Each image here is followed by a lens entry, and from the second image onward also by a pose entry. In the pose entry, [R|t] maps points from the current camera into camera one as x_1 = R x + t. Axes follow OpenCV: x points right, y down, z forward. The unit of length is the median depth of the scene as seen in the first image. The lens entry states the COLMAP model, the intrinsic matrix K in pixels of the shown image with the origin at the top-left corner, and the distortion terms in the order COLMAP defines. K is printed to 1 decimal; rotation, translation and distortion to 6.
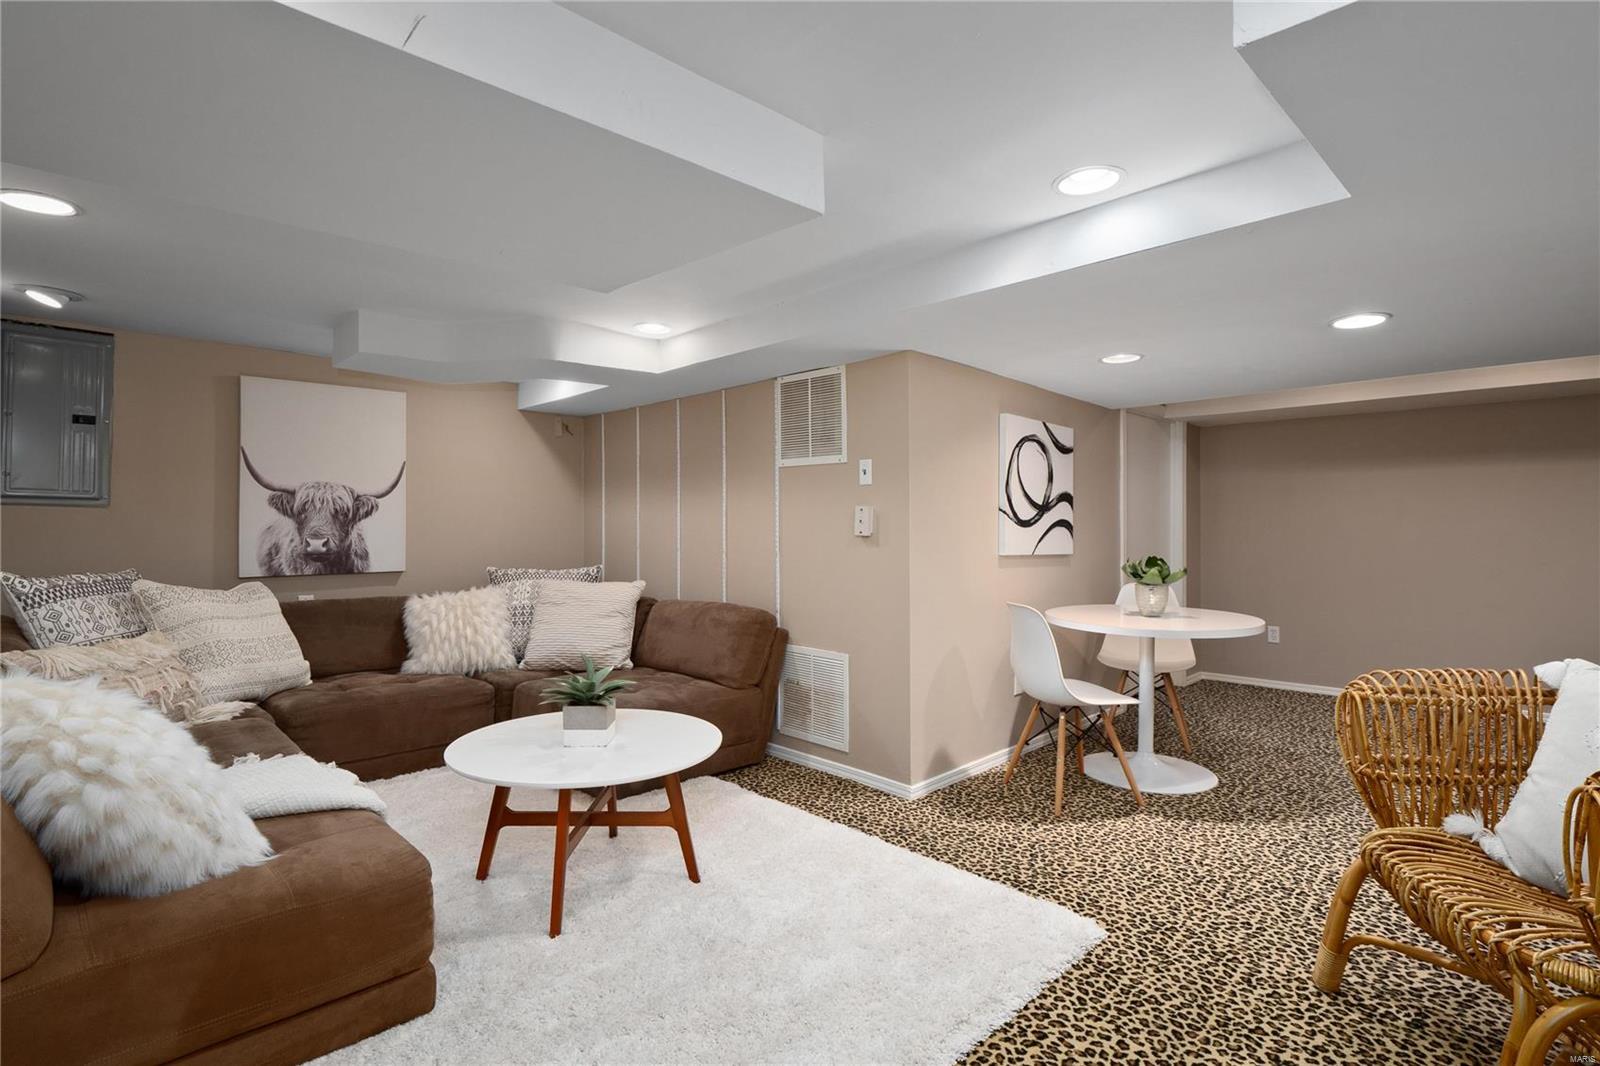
lens RADIAL K [[767.0, 0, 767.2], [0, 767.0, 523.7], [0, 0, 1]] dist [-0.014745, 0.004091]
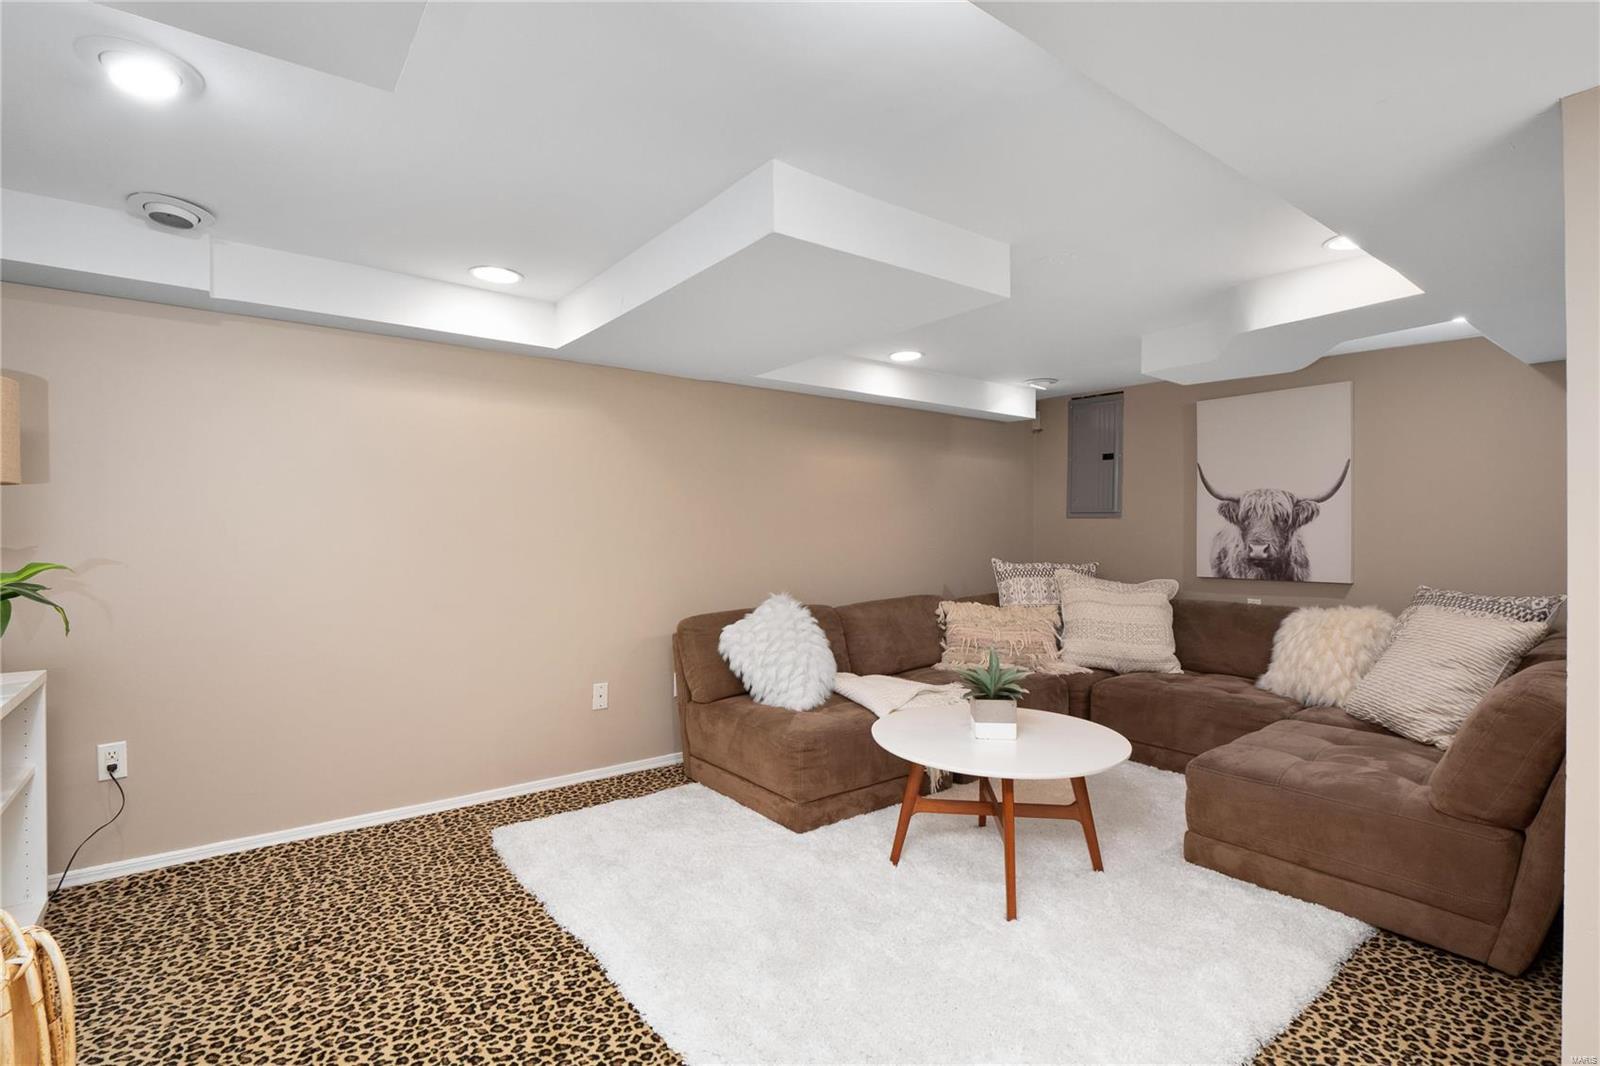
lens RADIAL K [[767.0, 0, 800.6], [0, 767.0, 533.0], [0, 0, 1]] dist [-0.014745, 0.004091]
pose [[-0.084259, -0.004590, -0.996433, 0.592763], [-0.004371, 0.999981, -0.004237, 0.013431], [0.996434, 0.003998, -0.084278, 0.579899]]
